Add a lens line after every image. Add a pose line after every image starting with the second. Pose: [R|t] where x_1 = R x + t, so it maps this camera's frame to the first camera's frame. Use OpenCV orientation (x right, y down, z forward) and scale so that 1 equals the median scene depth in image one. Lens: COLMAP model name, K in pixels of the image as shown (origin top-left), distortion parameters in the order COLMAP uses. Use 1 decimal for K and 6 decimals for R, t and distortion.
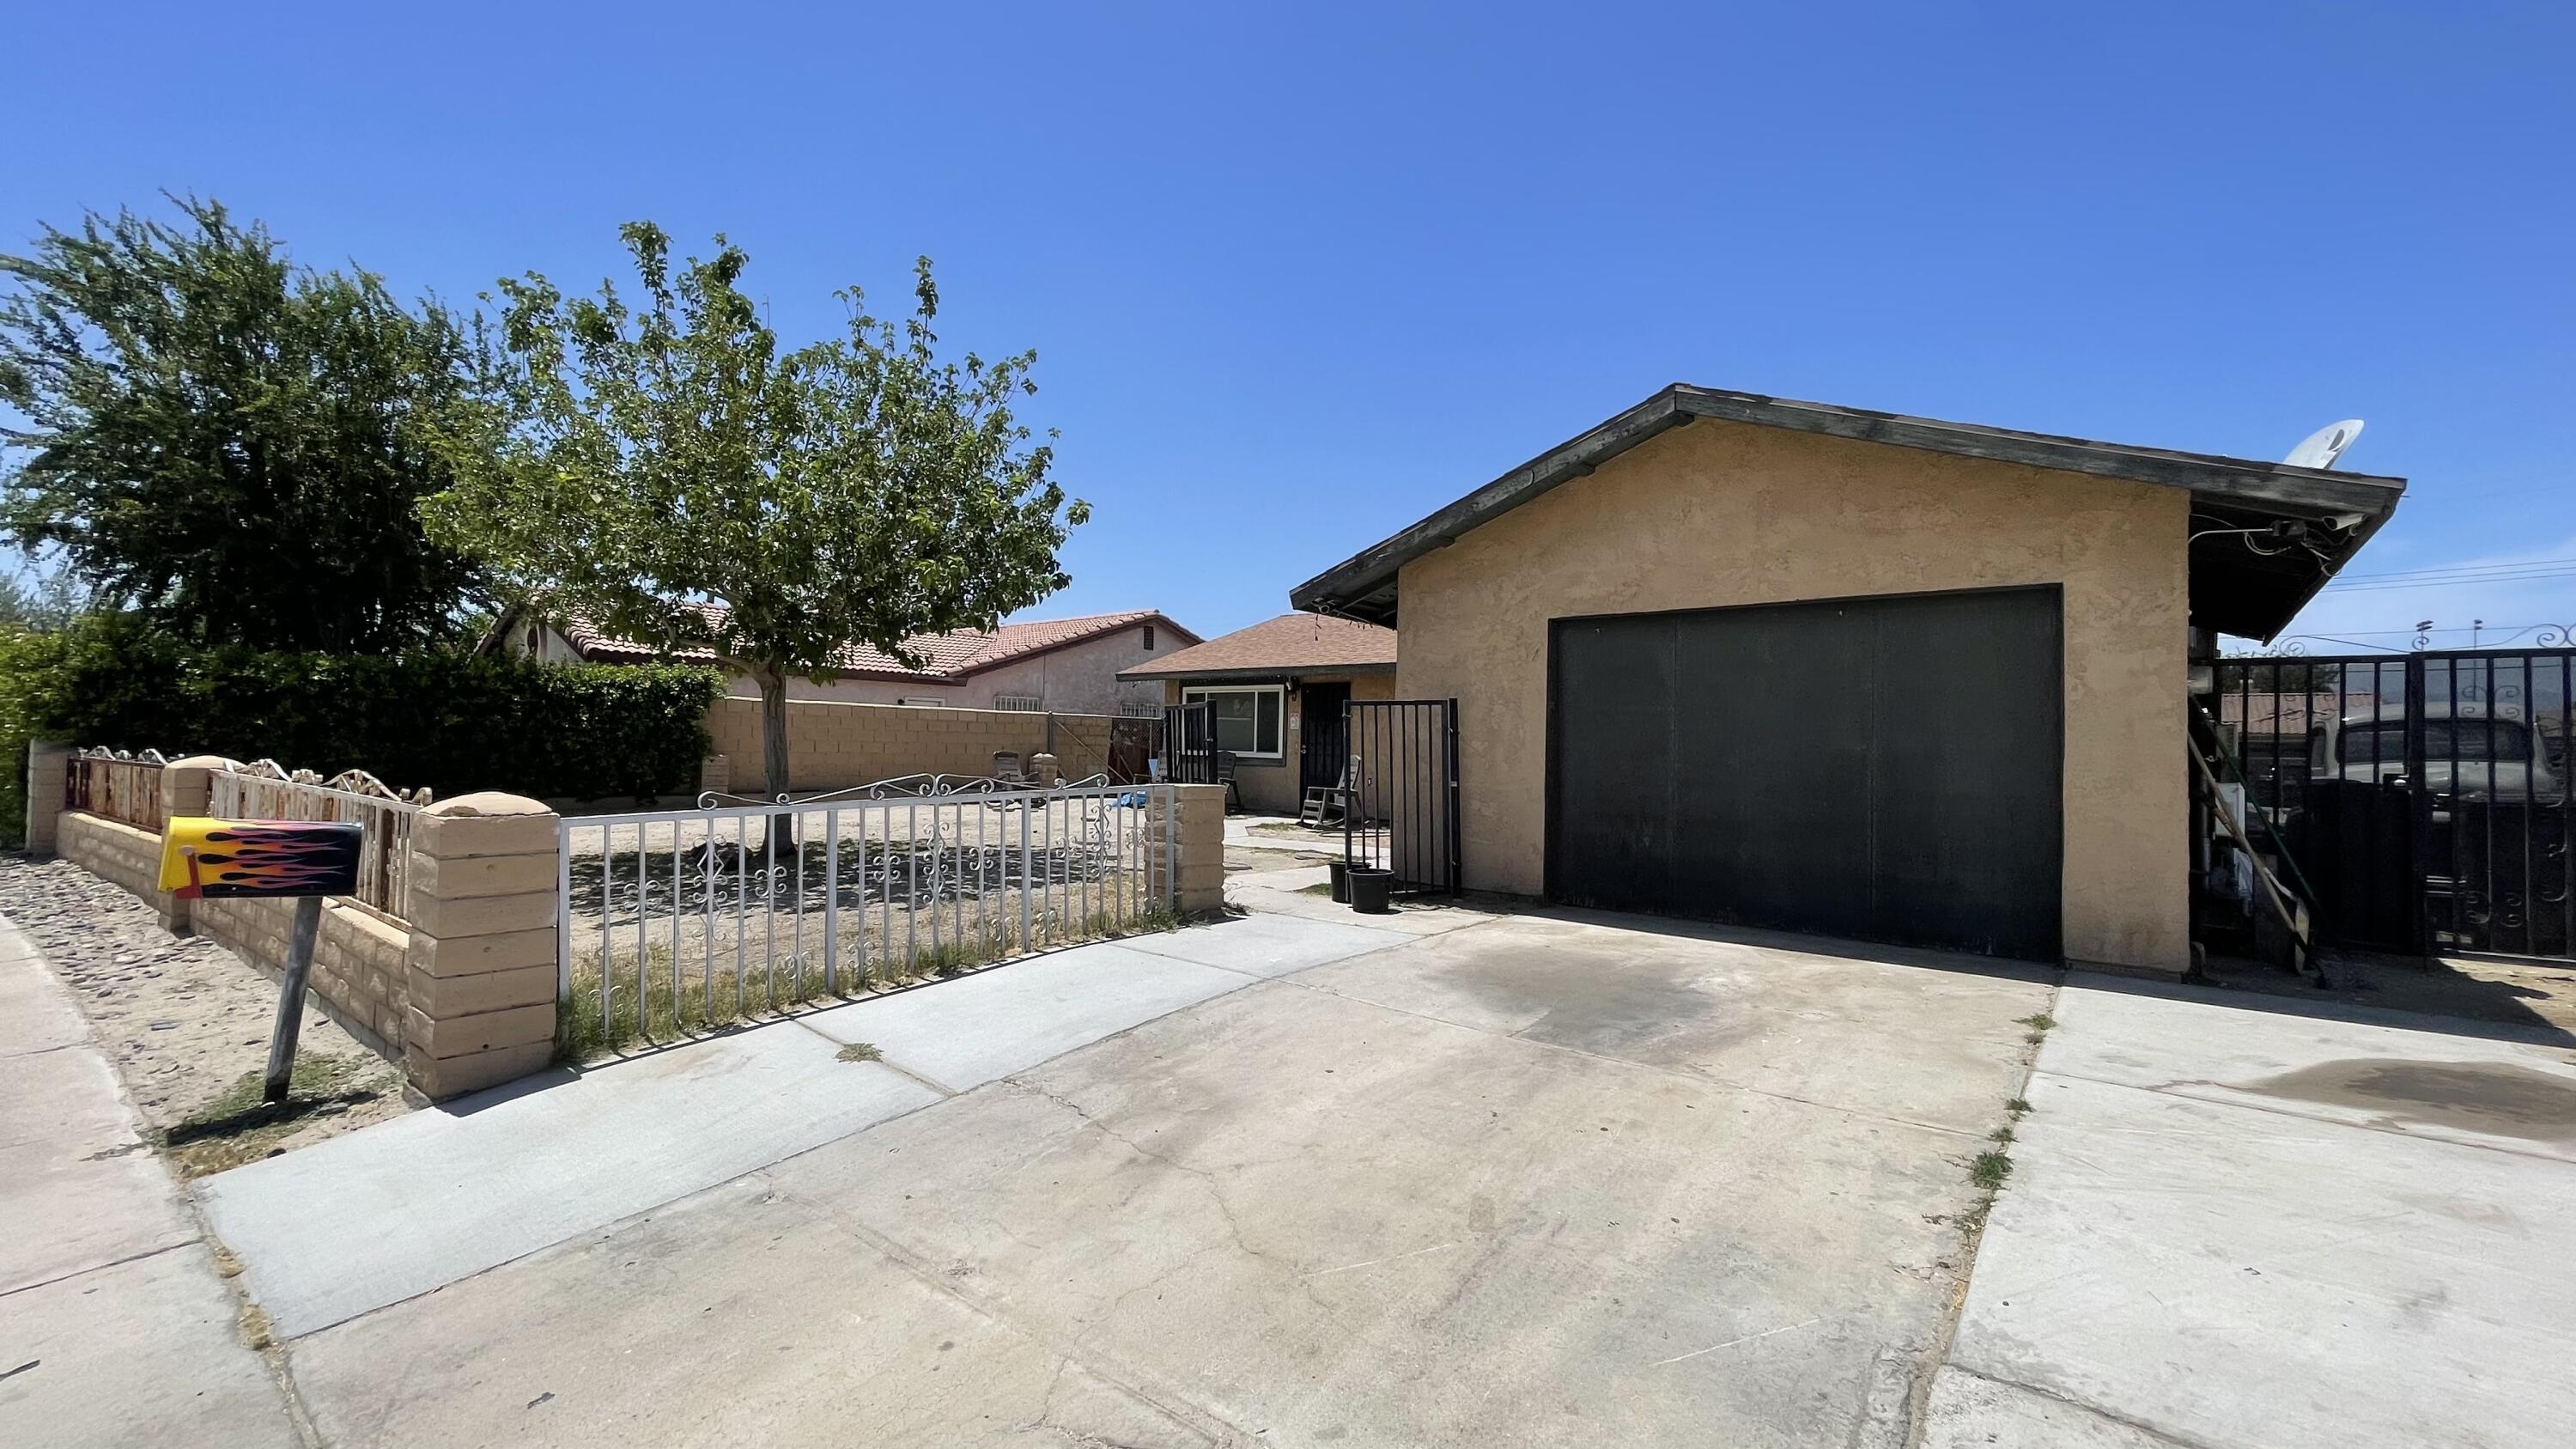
lens RADIAL K [[1047.5, 0, 1287.3], [0, 1047.5, 712.7], [0, 0, 1]] dist [0.018476, -0.009216]
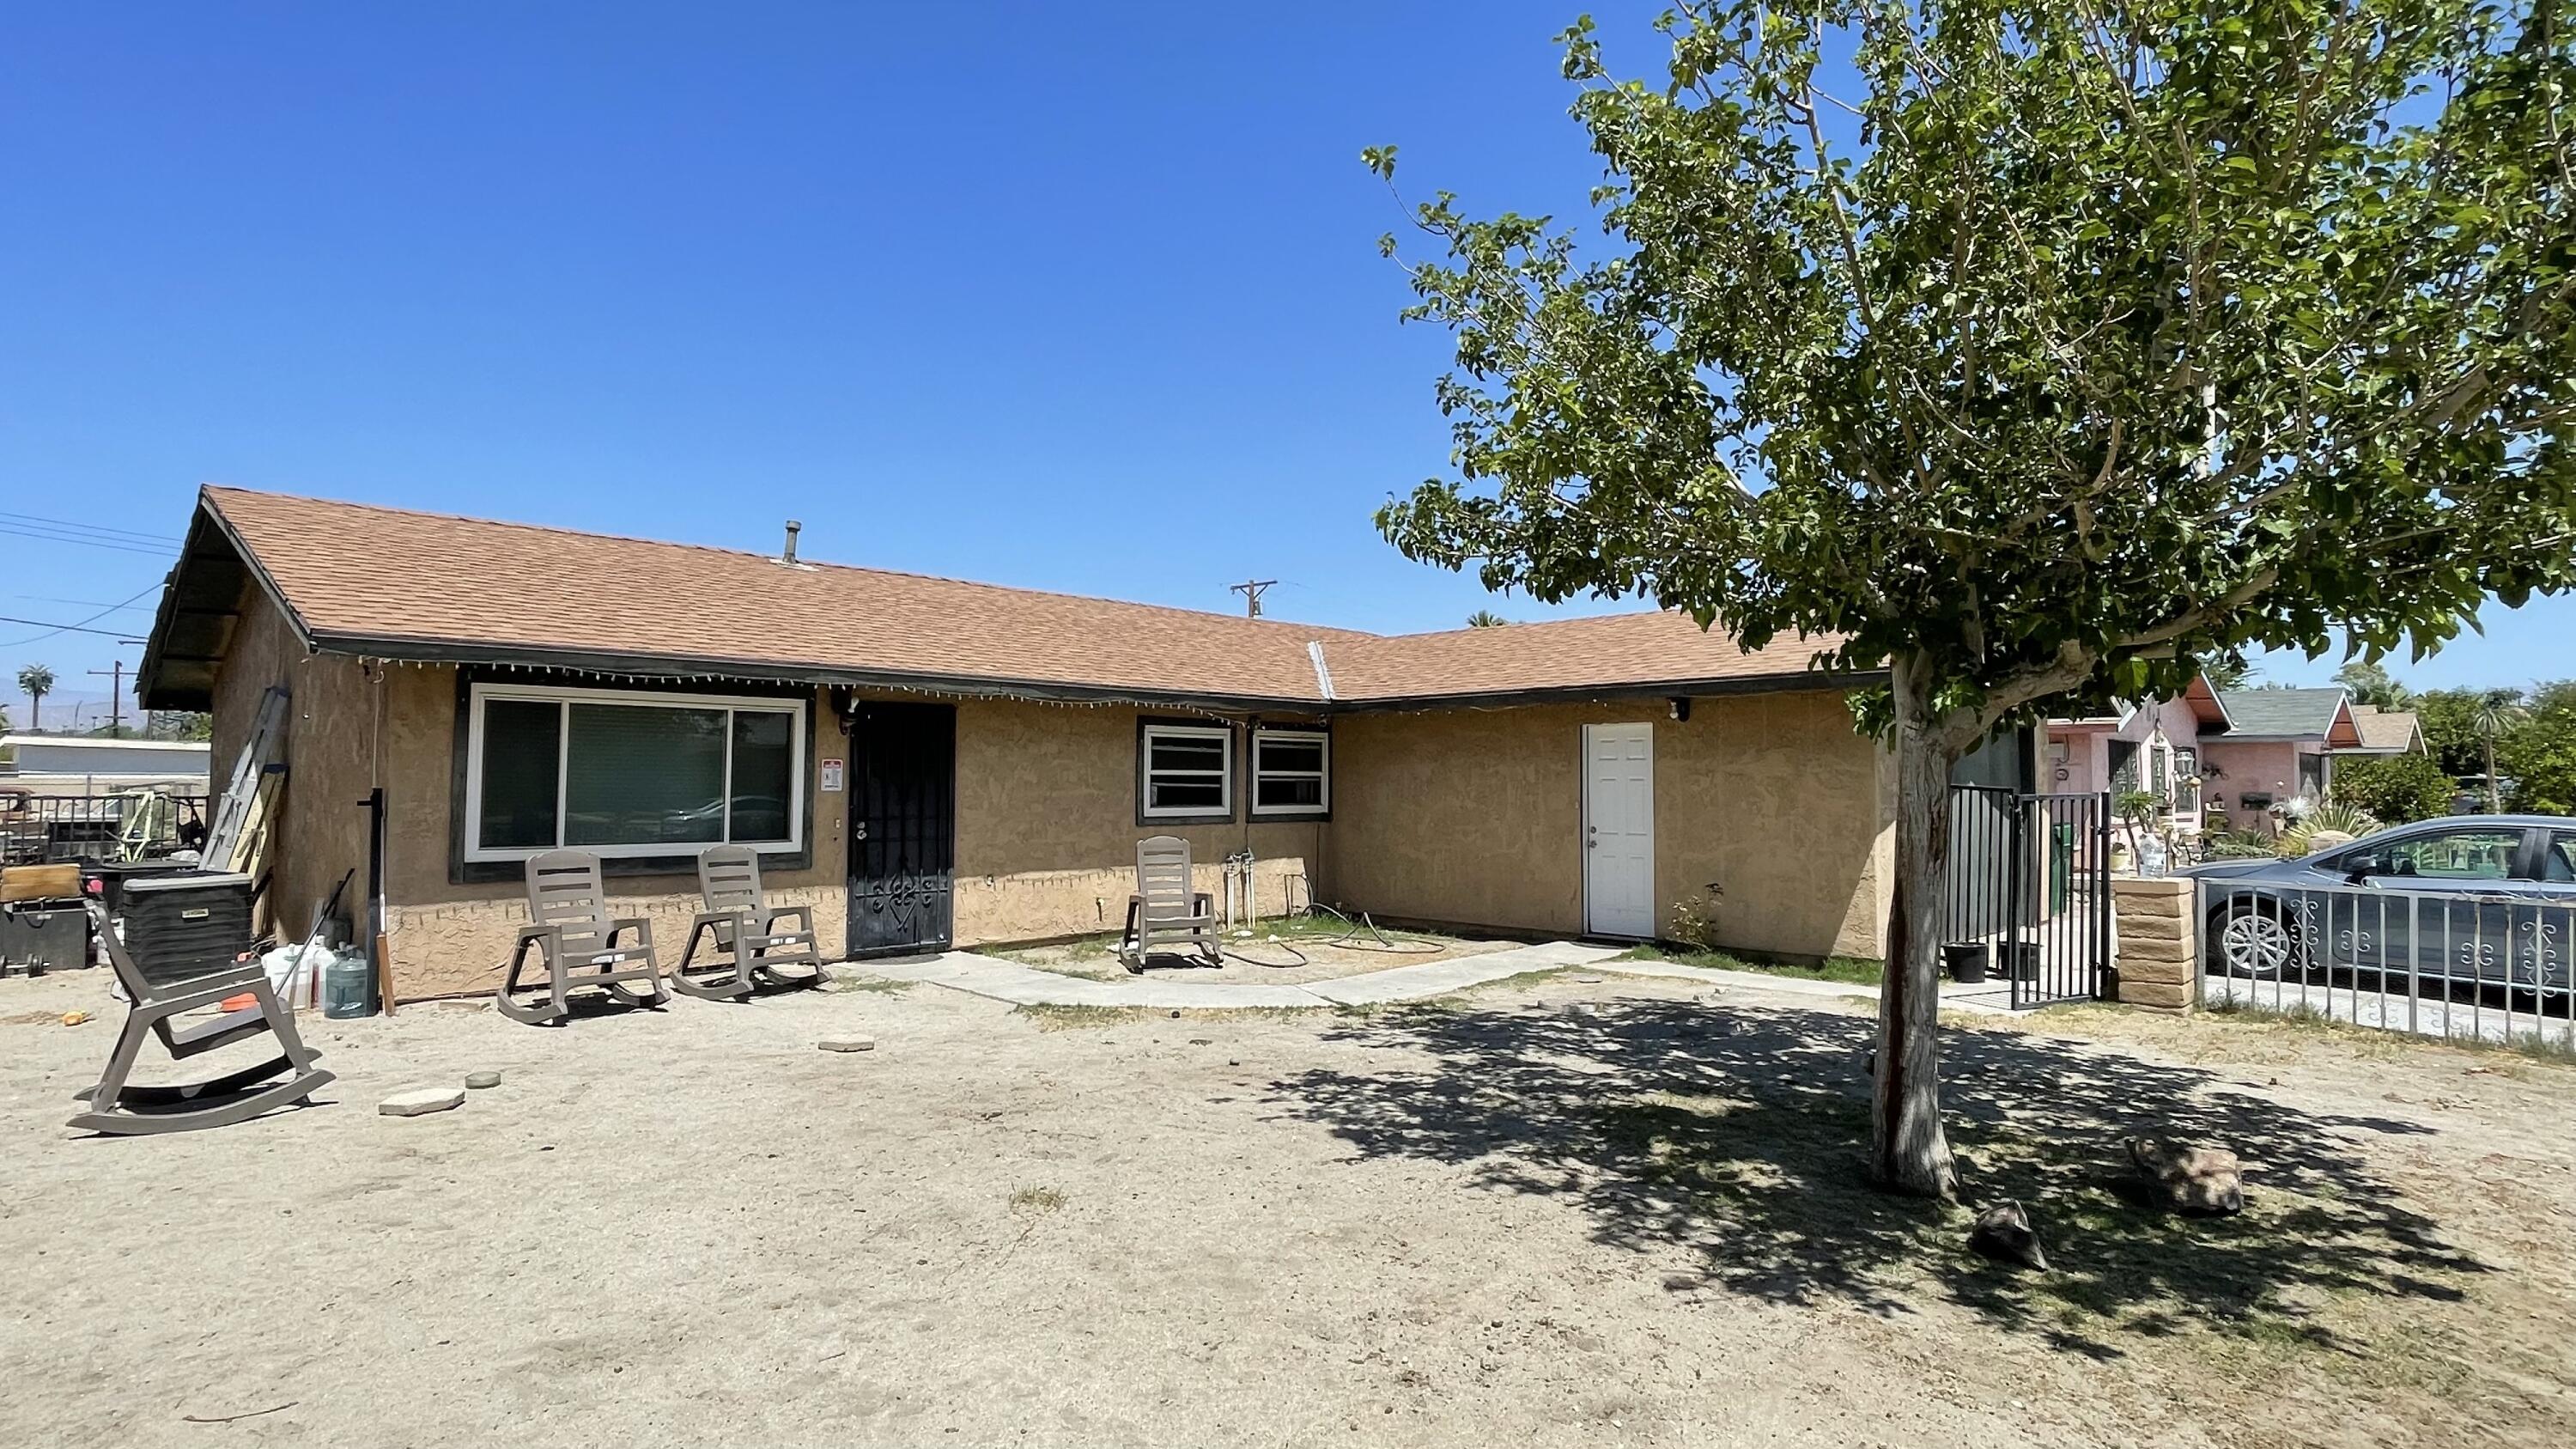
lens RADIAL K [[1362.7, 0, 1288.0], [0, 1362.7, 724.5], [0, 0, 1]] dist [0.001049, 0.000784]
pose [[0.073510, 0.022253, 0.997046, -0.951165], [-0.034271, 0.999217, -0.019775, -0.016249], [-0.996706, -0.032716, 0.074215, 1.121142]]
